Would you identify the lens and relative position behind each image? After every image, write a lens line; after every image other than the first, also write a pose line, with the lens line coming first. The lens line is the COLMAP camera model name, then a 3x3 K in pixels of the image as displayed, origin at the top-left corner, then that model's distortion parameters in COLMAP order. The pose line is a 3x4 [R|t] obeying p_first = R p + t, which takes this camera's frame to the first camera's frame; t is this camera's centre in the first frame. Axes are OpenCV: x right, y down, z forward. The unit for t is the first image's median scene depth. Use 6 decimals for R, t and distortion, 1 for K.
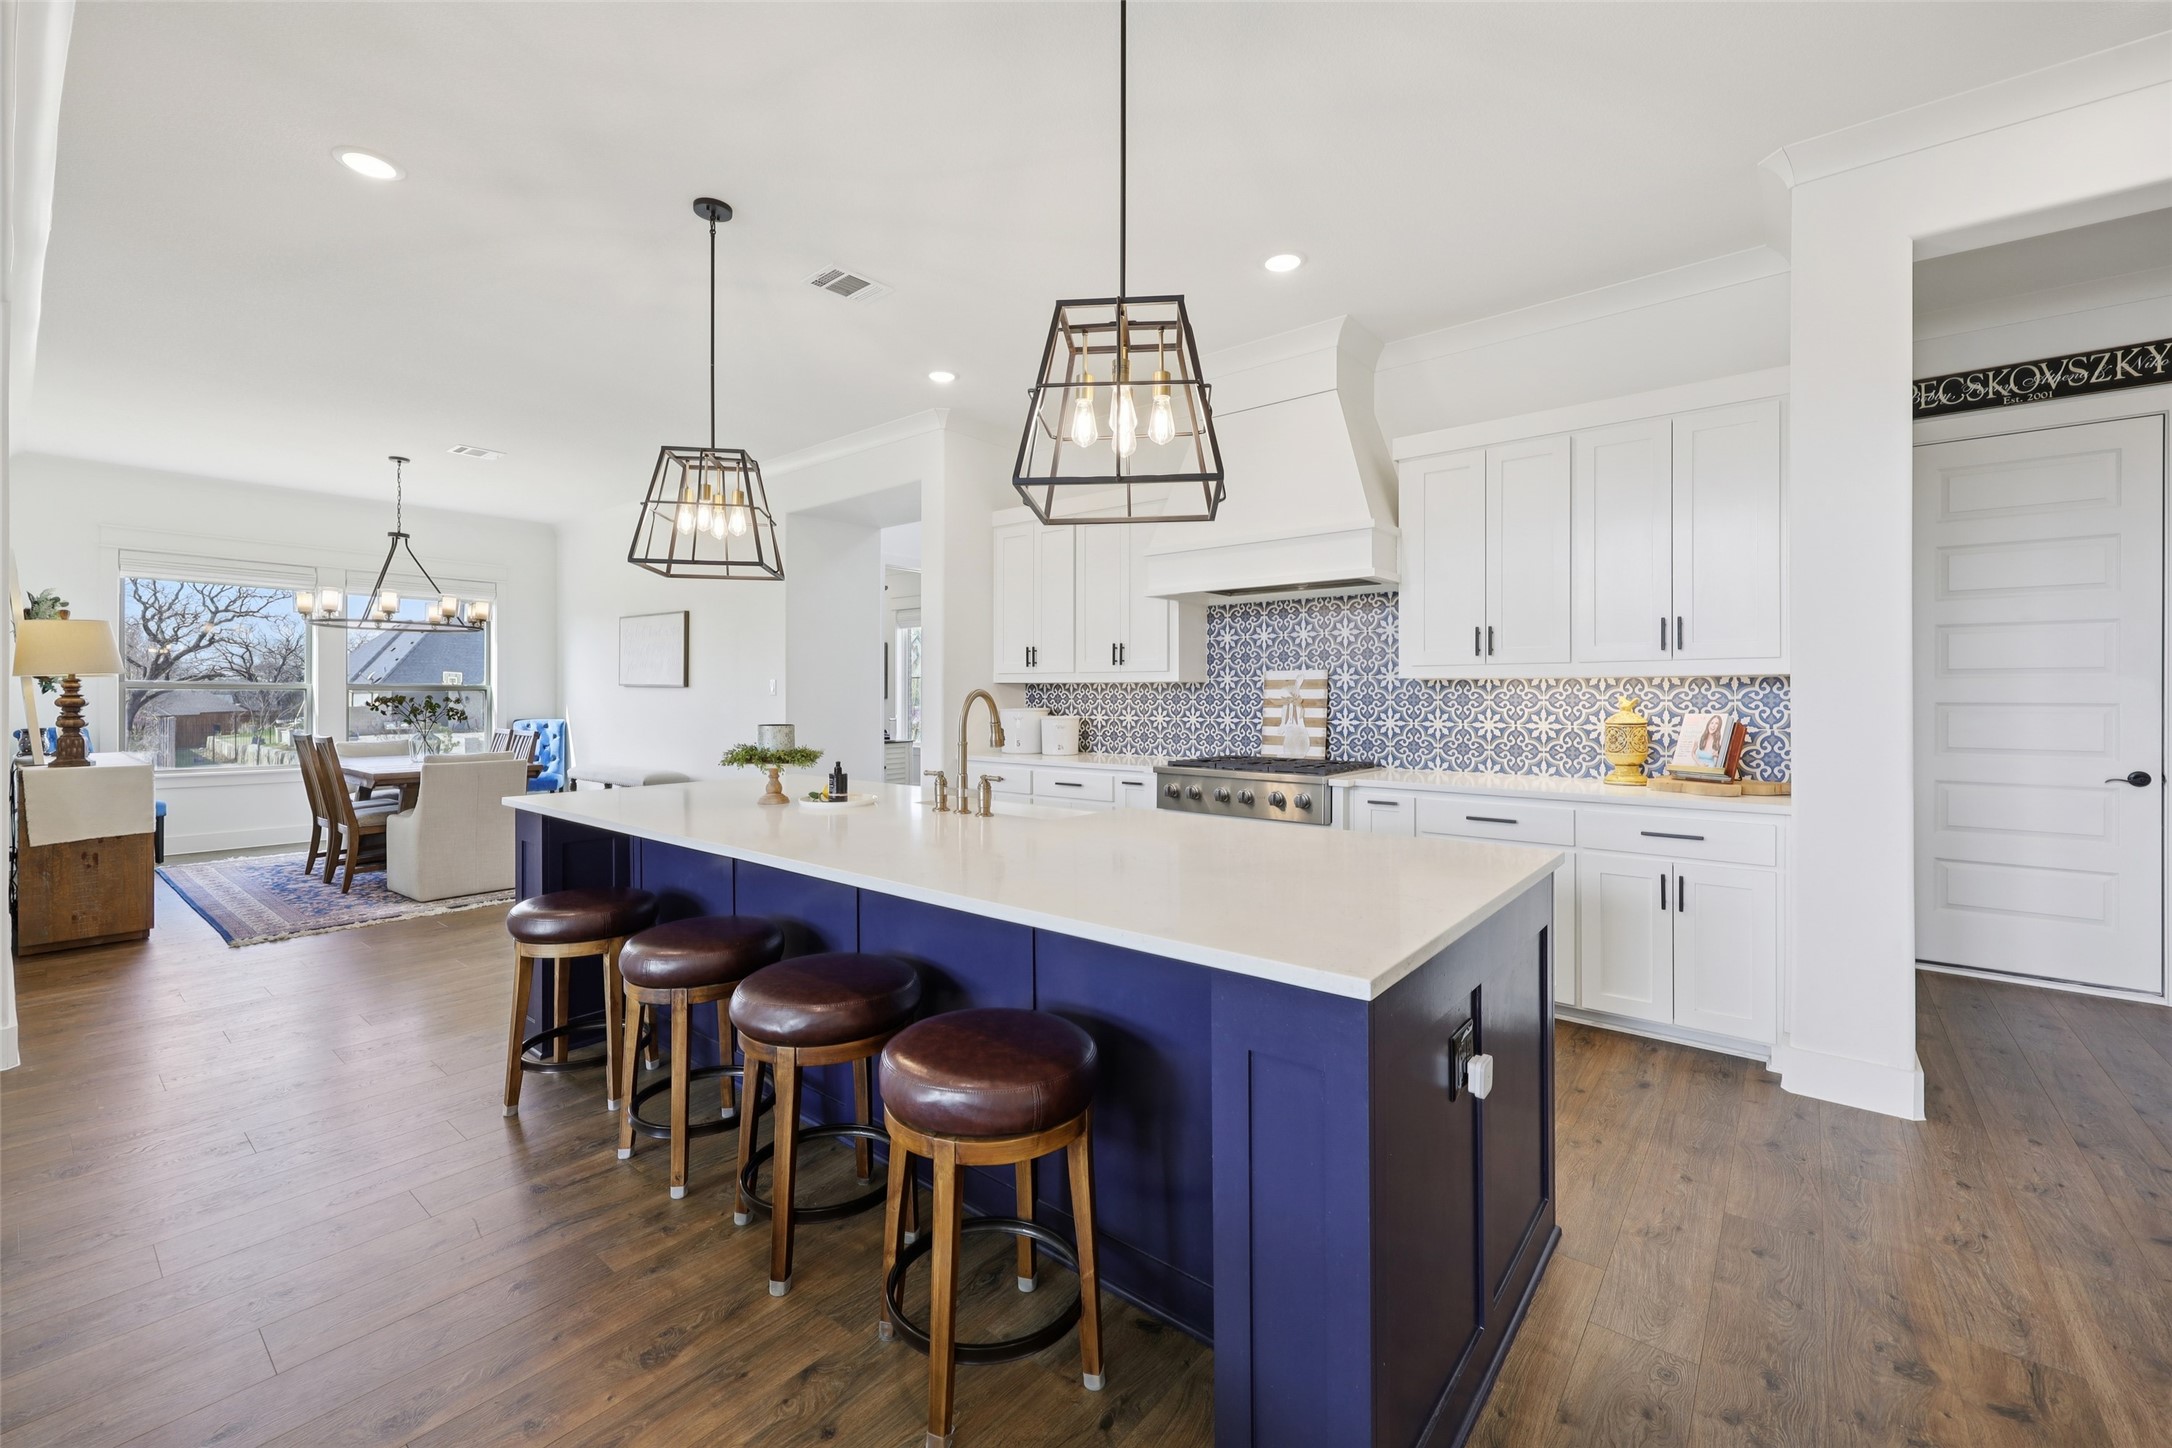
lens RADIAL K [[884.2, 0, 1091.0], [0, 884.2, 717.0], [0, 0, 1]] dist [0.001461, -0.000292]
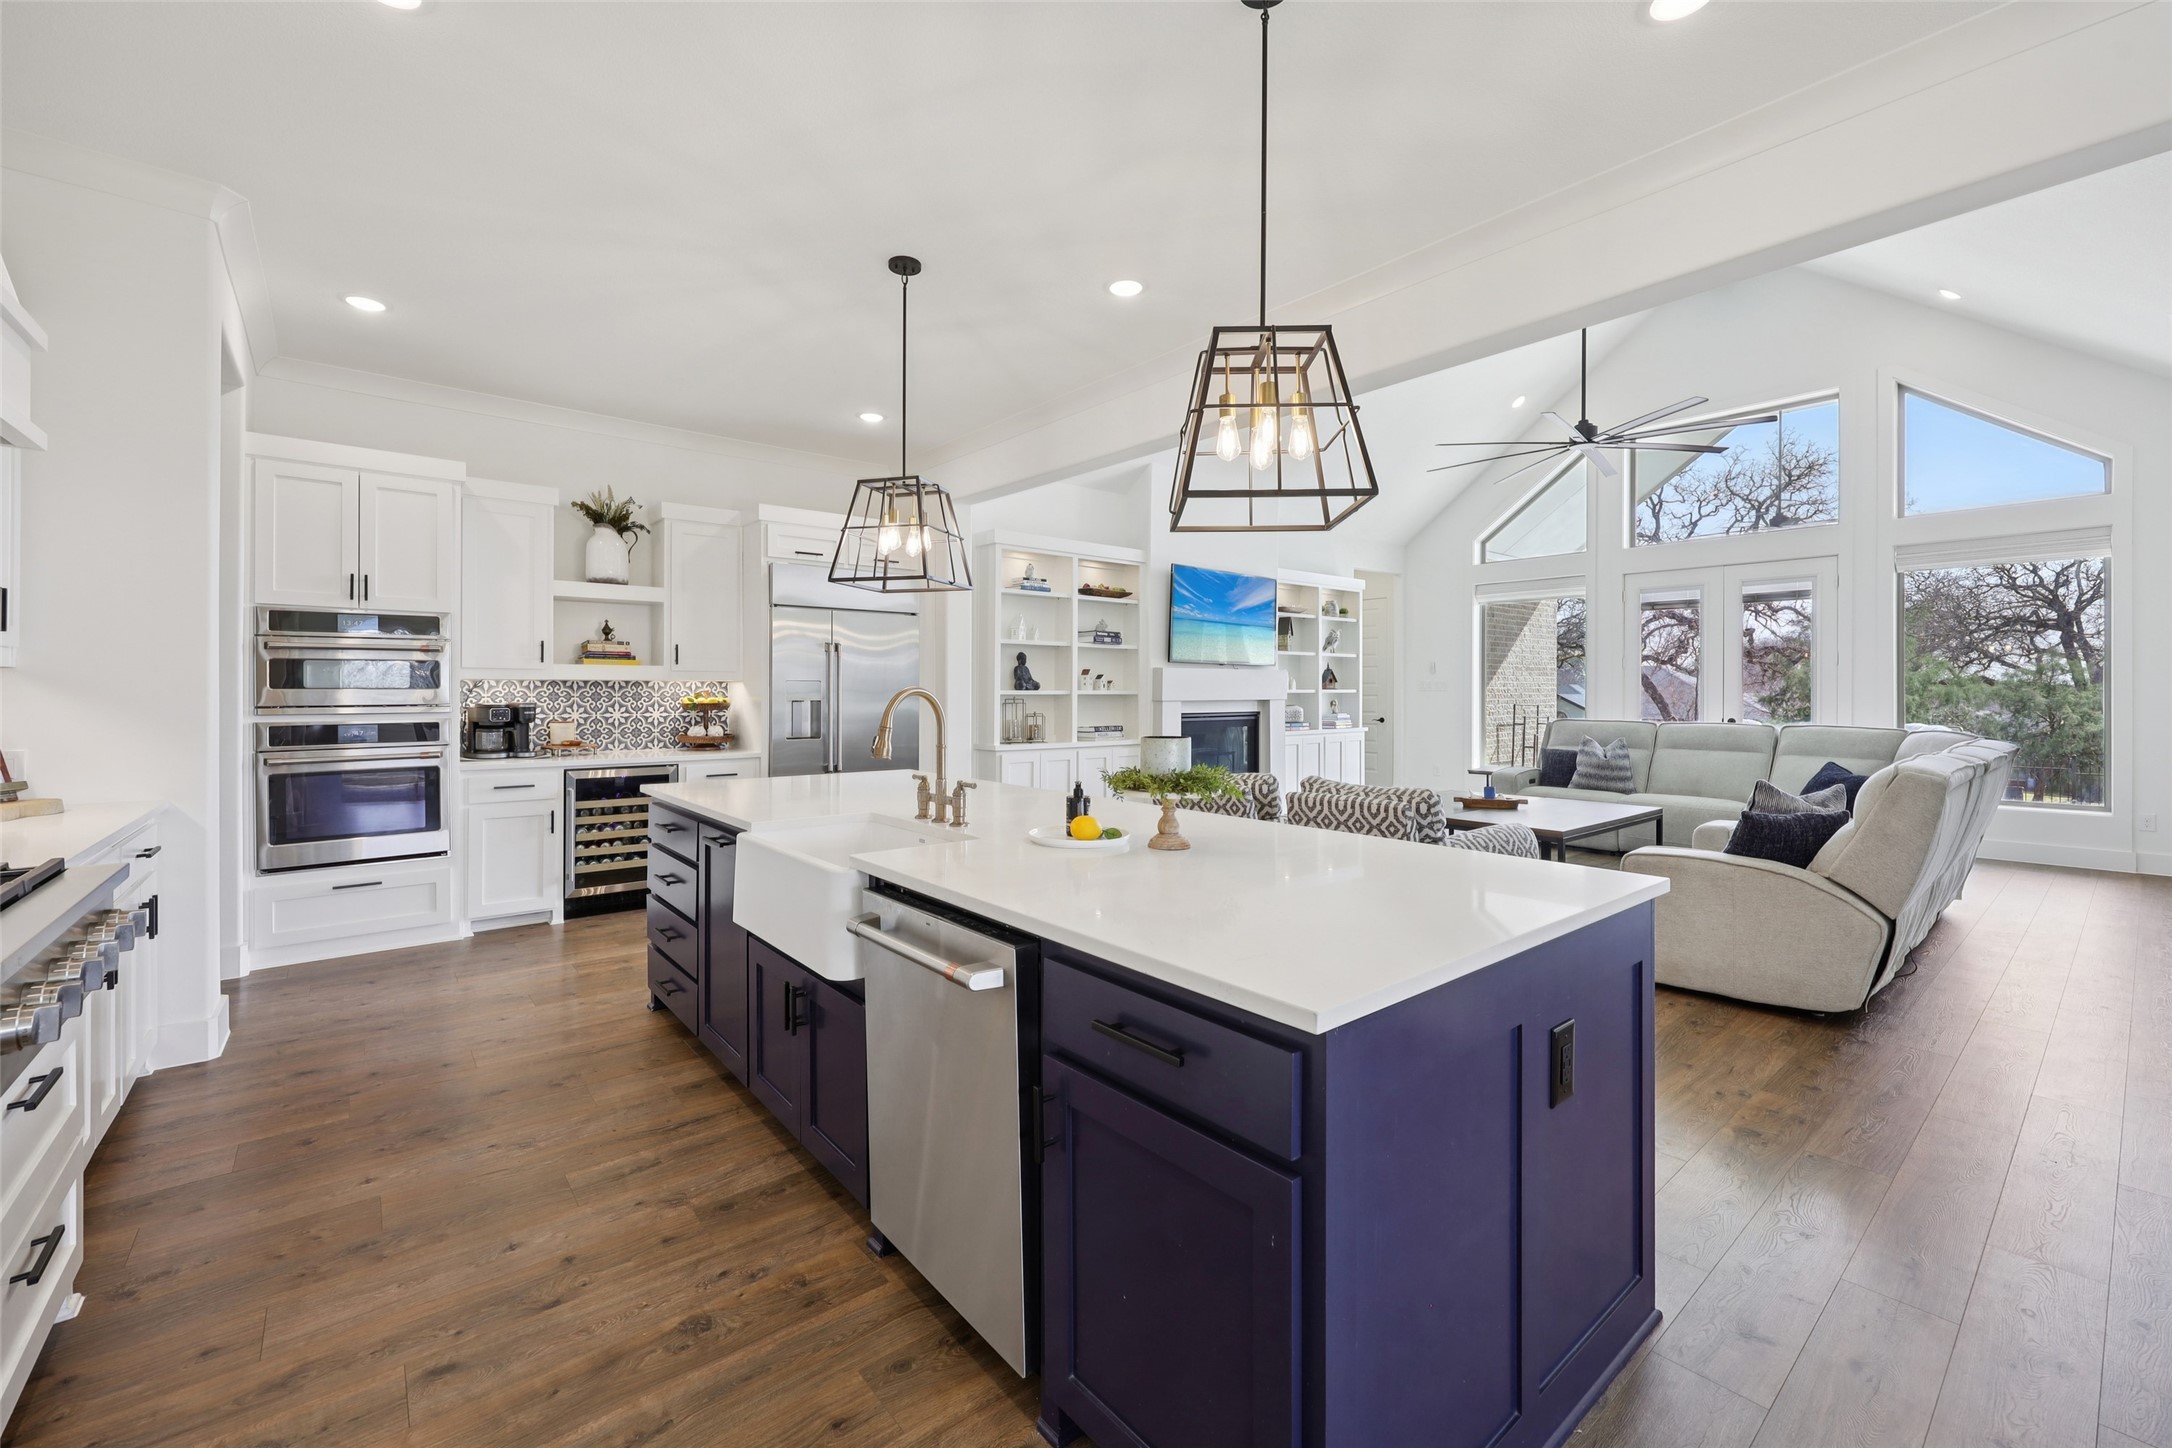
lens RADIAL K [[884.2, 0, 1085.5], [0, 884.2, 696.4], [0, 0, 1]] dist [0.001461, -0.000292]
pose [[-0.980666, -0.002211, 0.195675, -0.286712], [0.003552, 0.999570, 0.029096, -0.028473], [-0.195655, 0.029228, -0.980237, 1.133234]]
